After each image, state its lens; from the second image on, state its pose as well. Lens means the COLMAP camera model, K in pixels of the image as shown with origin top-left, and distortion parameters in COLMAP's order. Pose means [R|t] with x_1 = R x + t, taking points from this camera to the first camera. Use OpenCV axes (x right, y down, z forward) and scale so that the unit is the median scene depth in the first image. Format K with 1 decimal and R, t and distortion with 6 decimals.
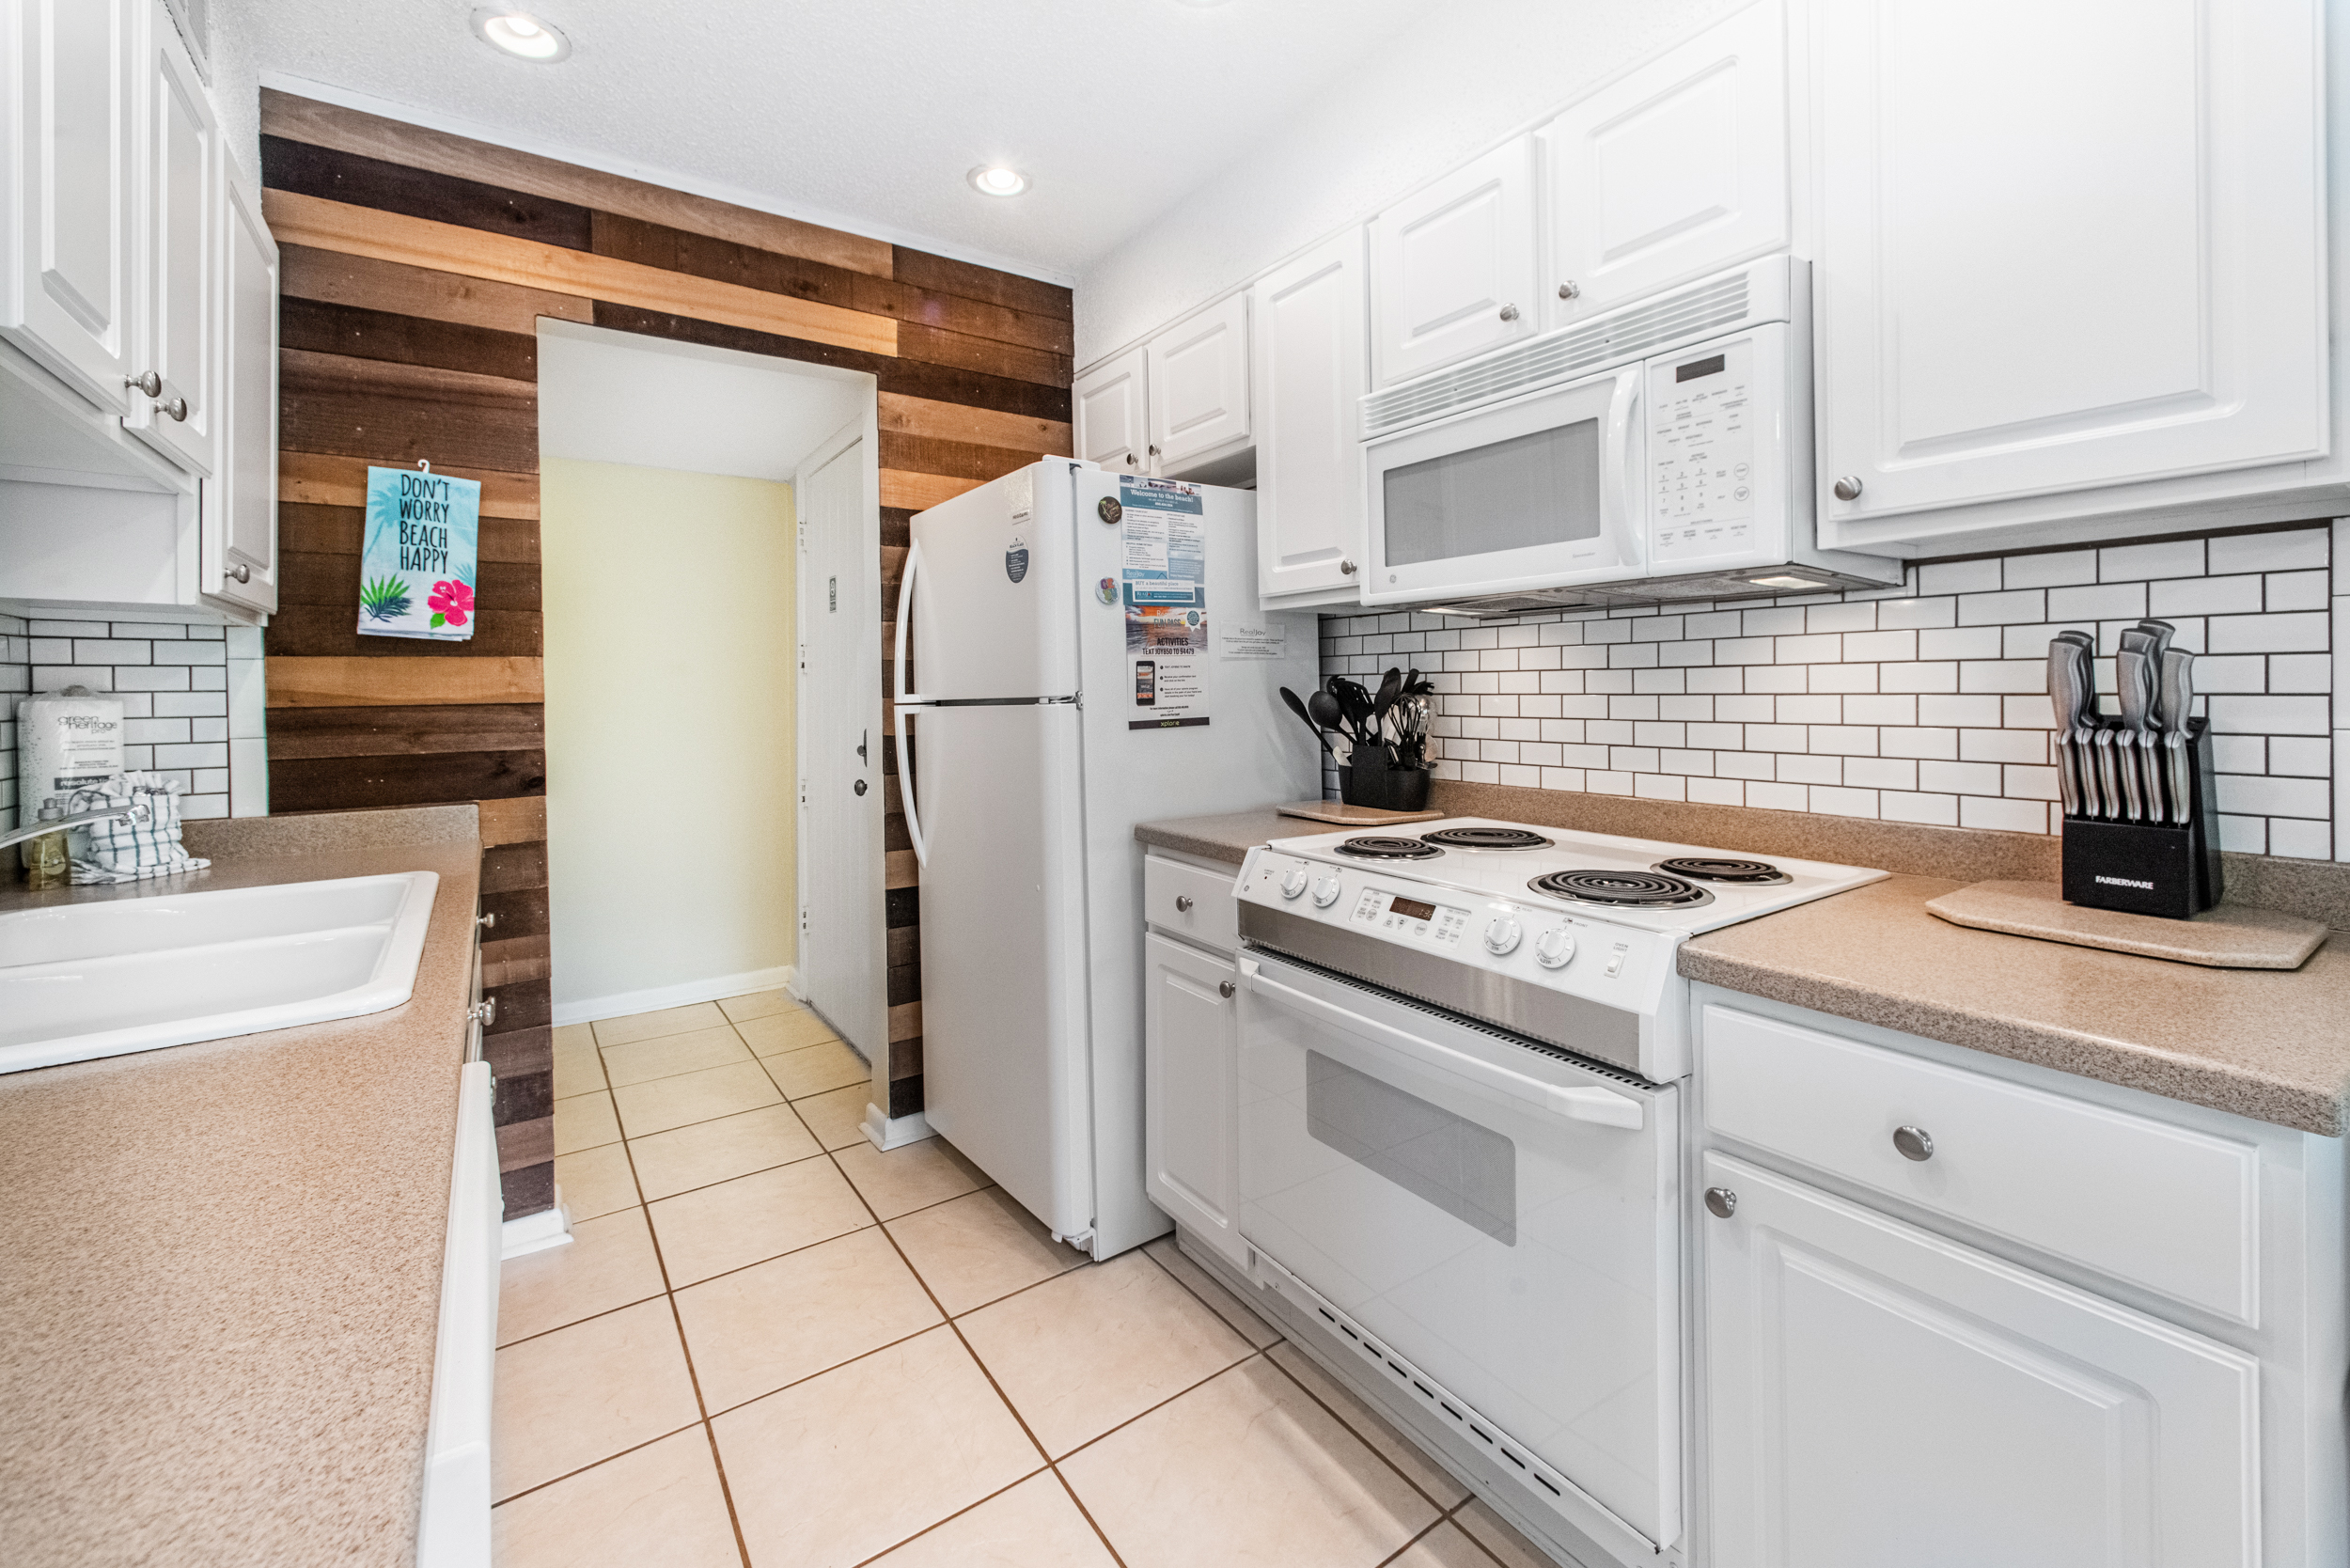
lens RADIAL K [[964.2, 0, 1181.1], [0, 964.2, 676.9], [0, 0, 1]] dist [0.000018, 0.000128]
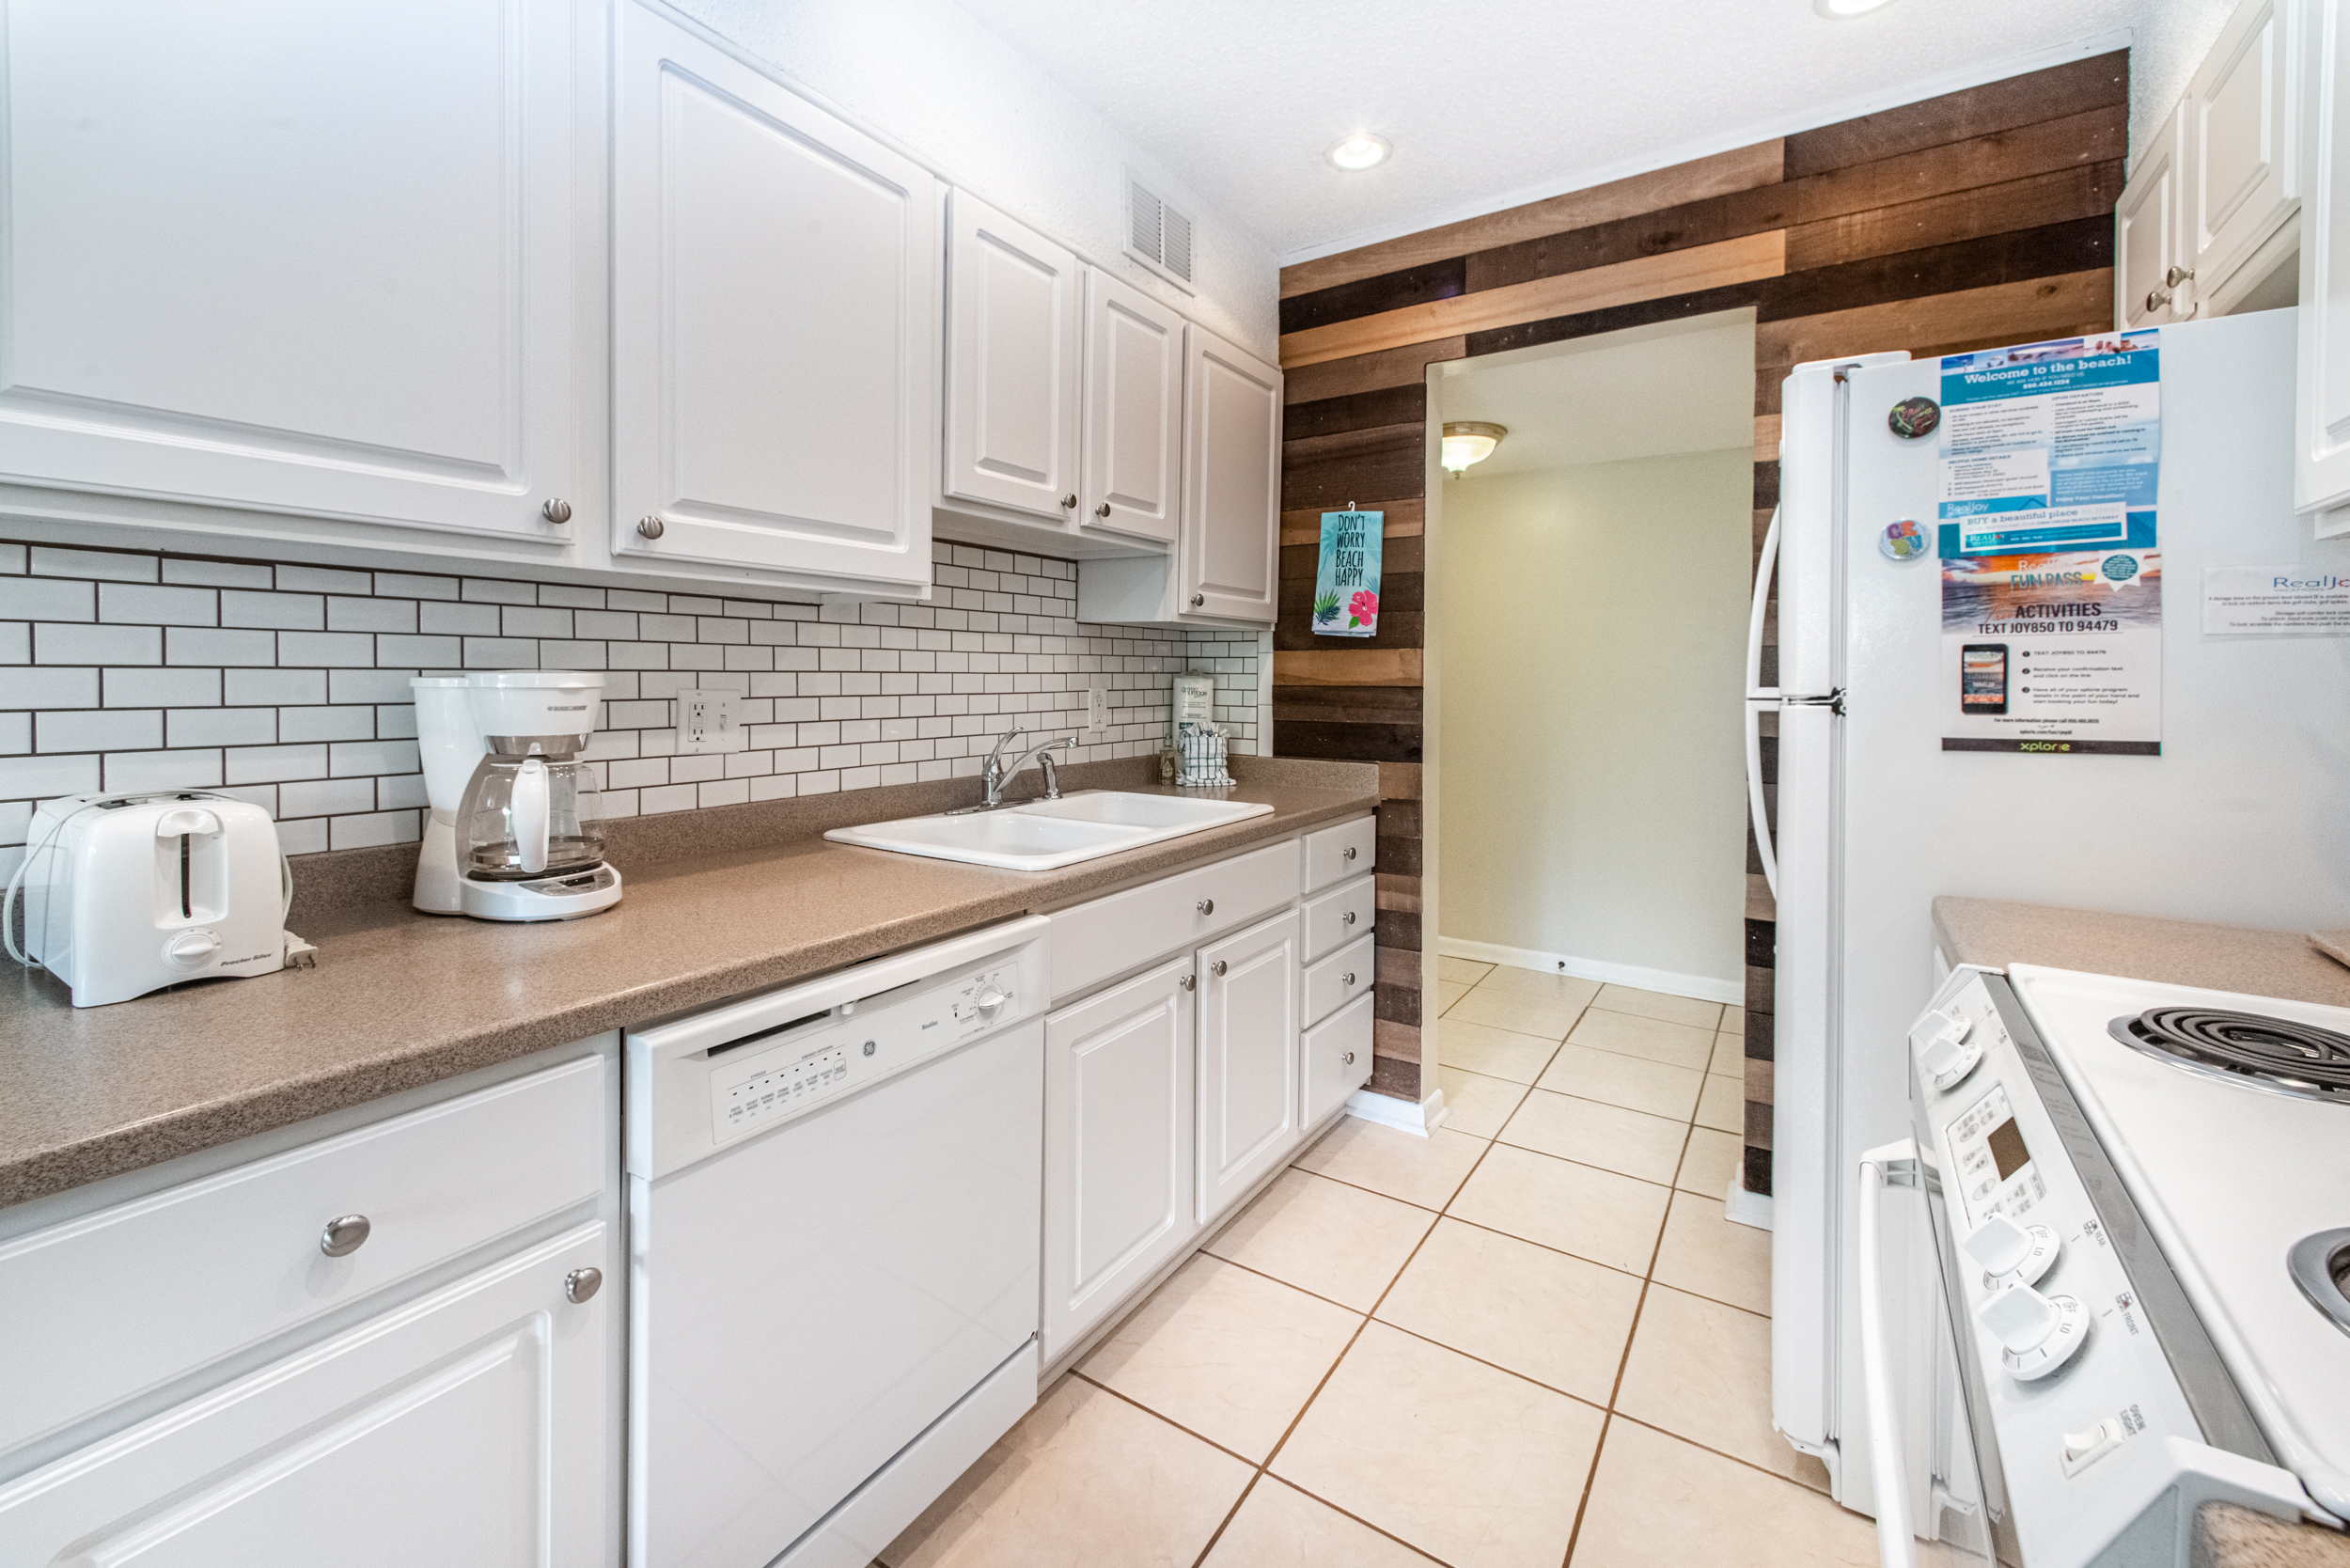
lens RADIAL K [[964.2, 0, 1181.1], [0, 964.2, 676.9], [0, 0, 1]] dist [0.000018, 0.000128]
pose [[0.371485, 0.015686, -0.928306, 0.354123], [-0.000579, 0.999861, 0.016663, -0.005255], [0.928439, -0.005653, 0.371442, 0.278293]]
